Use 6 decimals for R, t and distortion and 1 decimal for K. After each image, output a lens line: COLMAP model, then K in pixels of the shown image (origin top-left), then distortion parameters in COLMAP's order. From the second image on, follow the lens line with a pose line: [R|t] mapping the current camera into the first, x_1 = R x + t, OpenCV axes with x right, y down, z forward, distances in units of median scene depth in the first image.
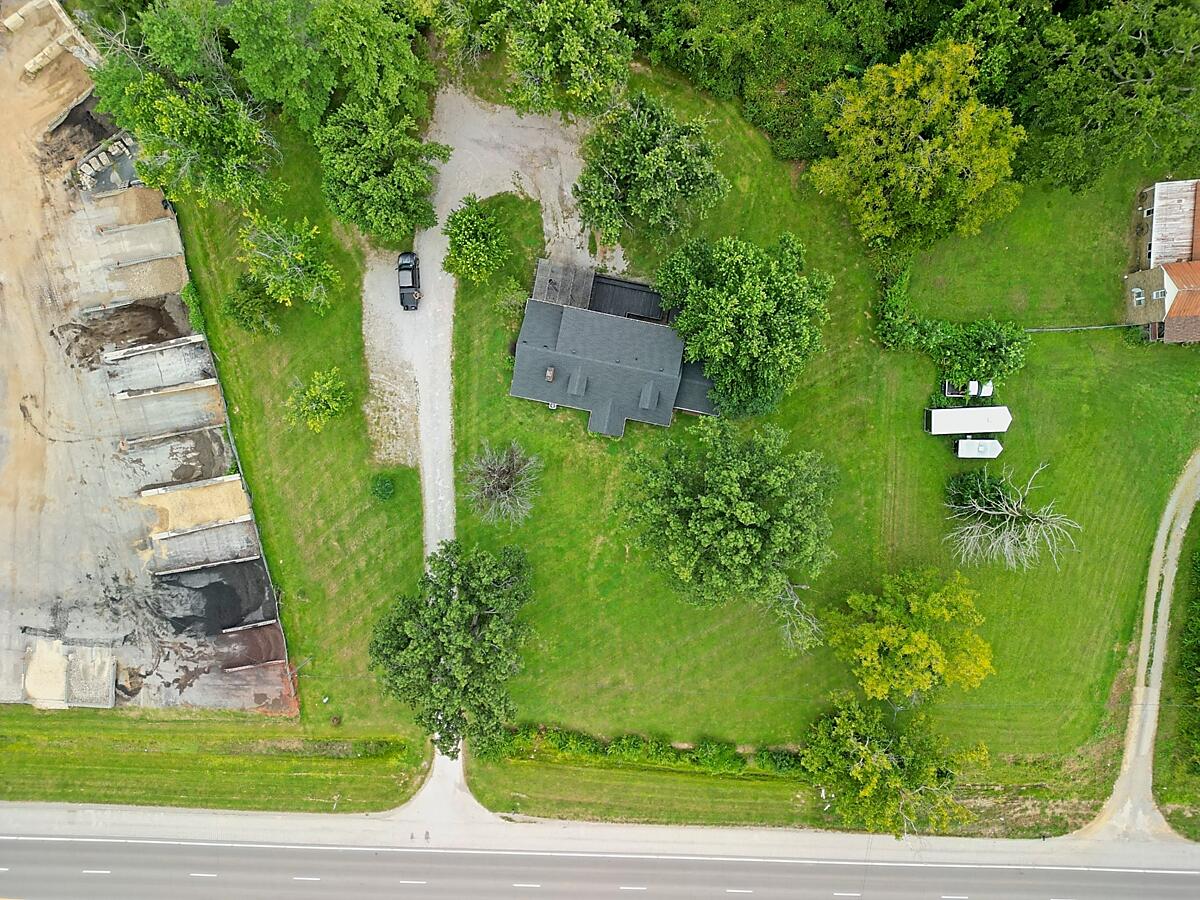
lens RADIAL K [[820.2, 0, 599.4], [0, 820.2, 437.6], [0, 0, 1]] dist [0.037776, -0.034024]
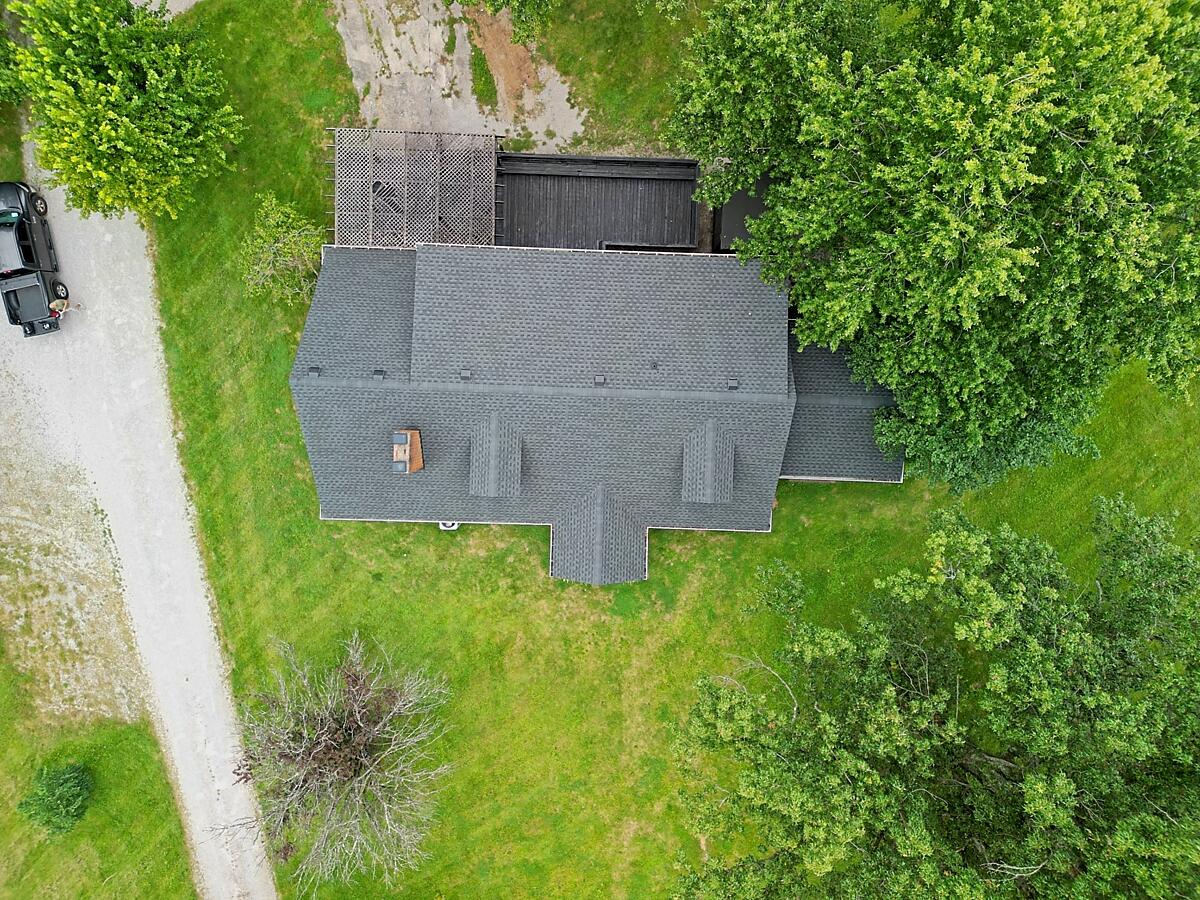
lens RADIAL K [[820.2, 0, 596.4], [0, 820.2, 438.3], [0, 0, 1]] dist [0.037776, -0.034024]
pose [[0.986346, -0.164656, 0.003098, 0.014709], [0.164628, 0.986326, 0.007700, -0.067720], [-0.004323, -0.007085, 0.999966, 0.617707]]
